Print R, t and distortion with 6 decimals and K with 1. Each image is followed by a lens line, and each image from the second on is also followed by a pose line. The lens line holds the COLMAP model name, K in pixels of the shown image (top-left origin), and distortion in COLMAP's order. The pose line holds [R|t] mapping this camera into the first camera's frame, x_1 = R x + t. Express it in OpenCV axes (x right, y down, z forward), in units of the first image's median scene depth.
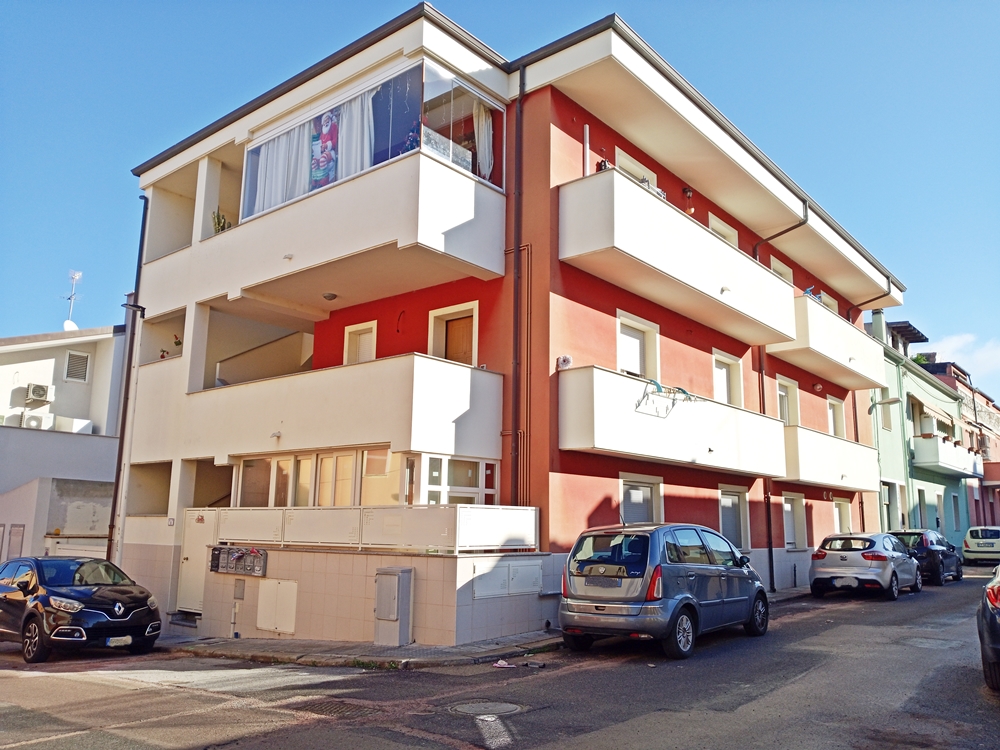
lens RADIAL K [[799.0, 0, 501.9], [0, 799.0, 375.9], [0, 0, 1]] dist [0.005164, -0.016056]
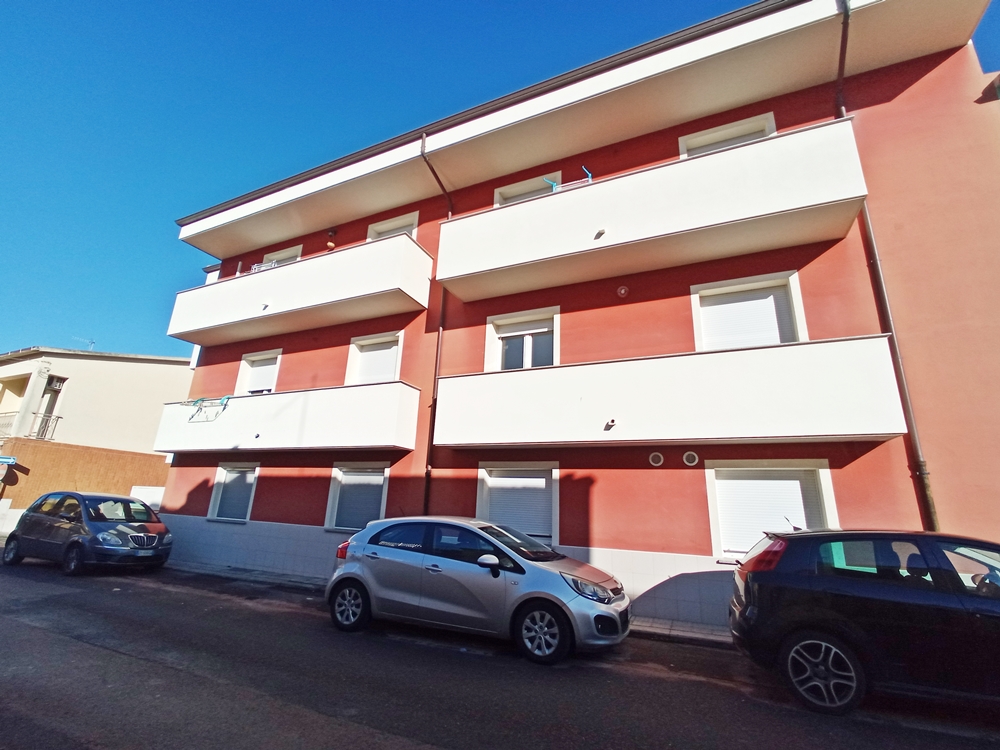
lens RADIAL K [[444.0, 0, 500.3], [0, 444.0, 383.8], [0, 0, 1]] dist [-0.012347, 0.000554]
pose [[0.284982, -0.269310, -0.919922, 1.022857], [0.142216, 0.960977, -0.237271, 0.233454], [0.947924, -0.063210, 0.312162, 1.172105]]
